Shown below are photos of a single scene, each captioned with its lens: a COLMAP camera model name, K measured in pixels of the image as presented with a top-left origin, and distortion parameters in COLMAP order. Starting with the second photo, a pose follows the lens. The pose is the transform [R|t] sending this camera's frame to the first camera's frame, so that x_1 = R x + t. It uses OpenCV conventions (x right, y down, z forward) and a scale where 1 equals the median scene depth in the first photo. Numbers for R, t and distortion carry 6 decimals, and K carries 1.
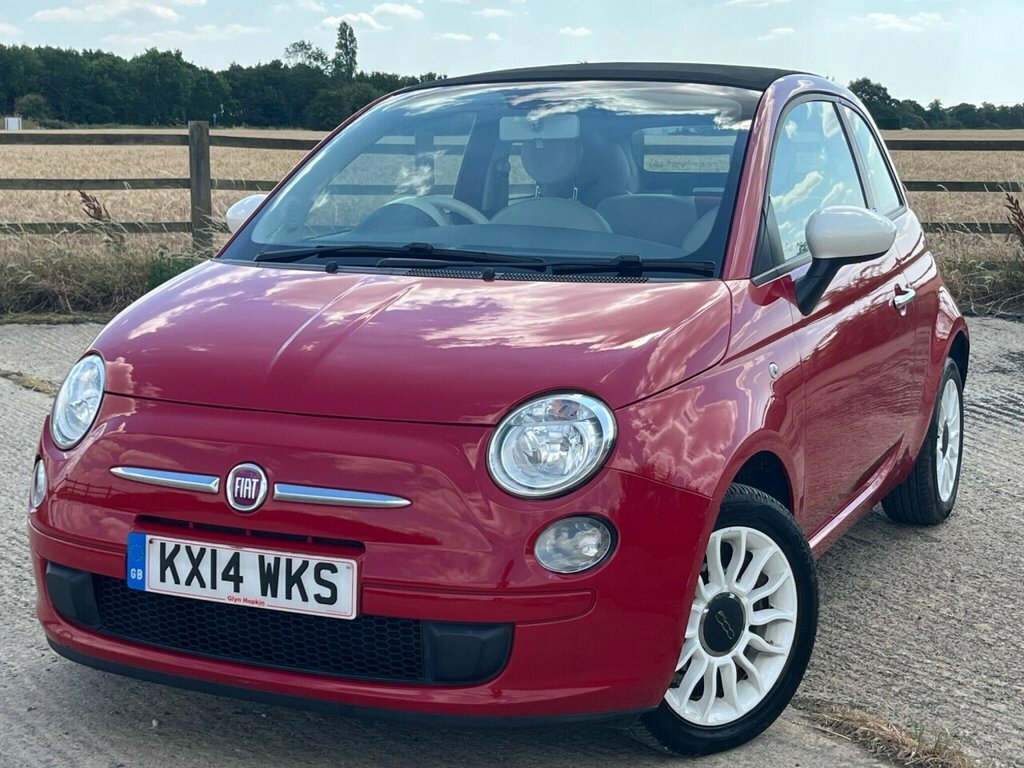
lens RADIAL K [[1512.4, 0, 512.0], [0, 1512.4, 384.0], [0, 0, 1]] dist [0.249012, -0.957472]
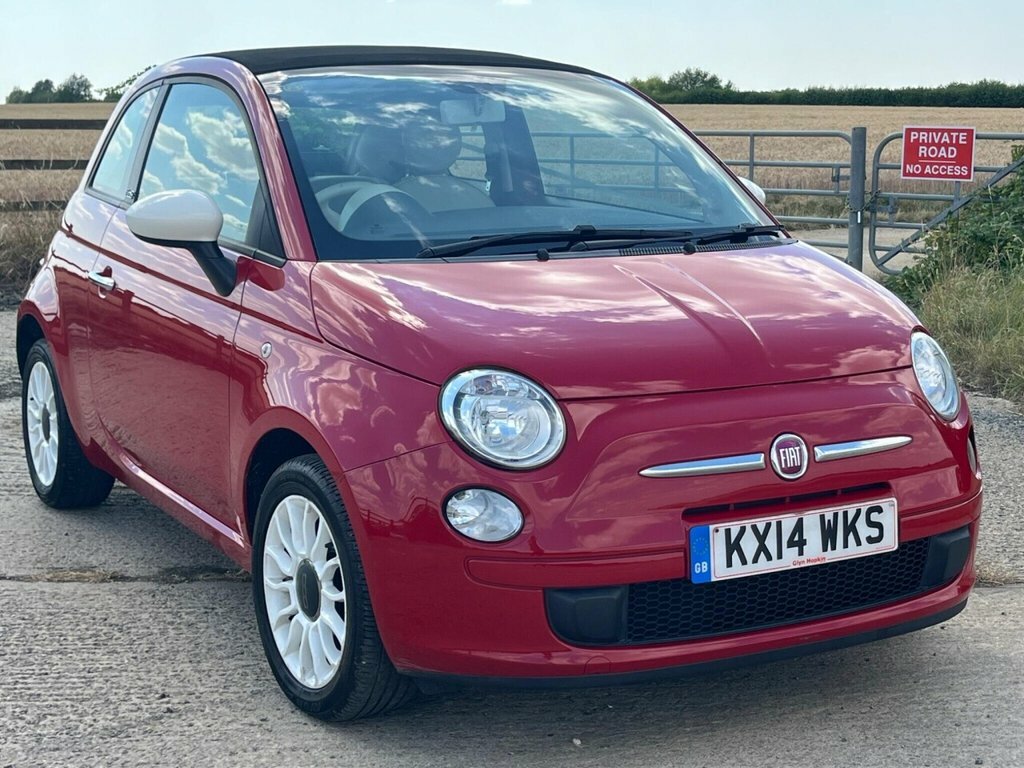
lens RADIAL K [[1576.1, 0, 512.0], [0, 1576.1, 384.0], [0, 0, 1]] dist [0.023410, 0.004677]
pose [[0.591767, -0.129246, 0.795680, -1.143230], [0.124558, 0.989869, 0.068152, -0.079331], [-0.796428, 0.058778, 0.601870, 0.495081]]
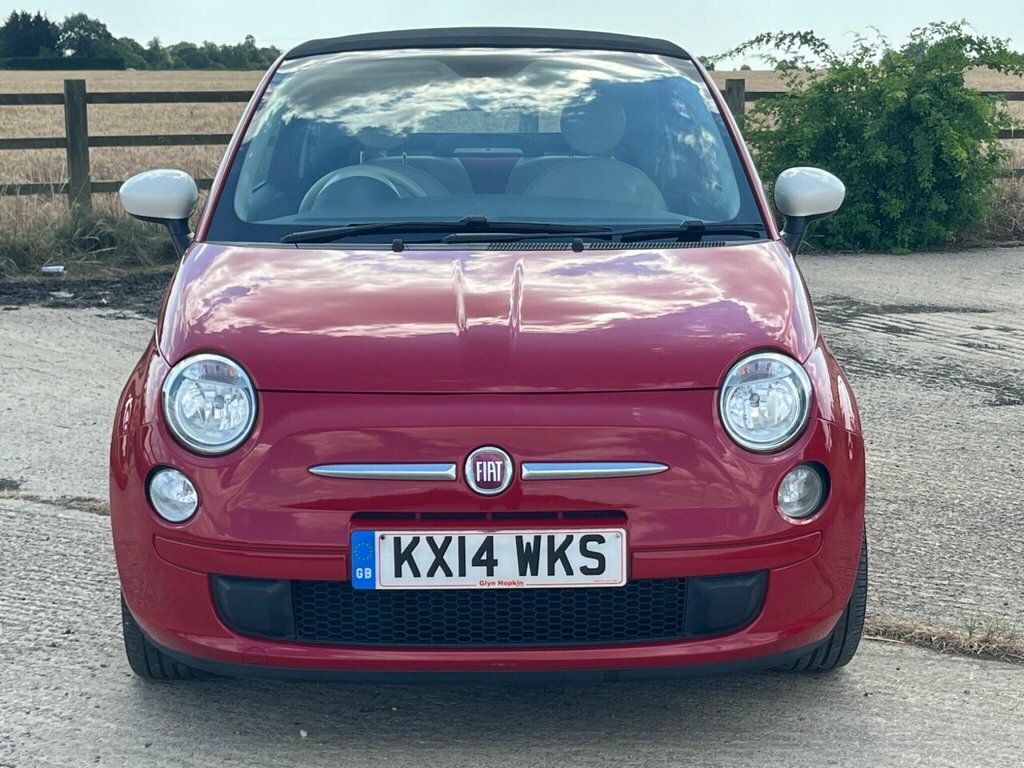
lens RADIAL K [[1650.4, 0, 526.1], [0, 1650.4, 384.4], [0, 0, 1]] dist [0.272889, -1.485632]
pose [[0.897055, -0.080137, 0.434593, -0.616271], [0.070098, 0.996773, 0.039108, -0.028917], [-0.436325, -0.004618, 0.899777, 0.018034]]
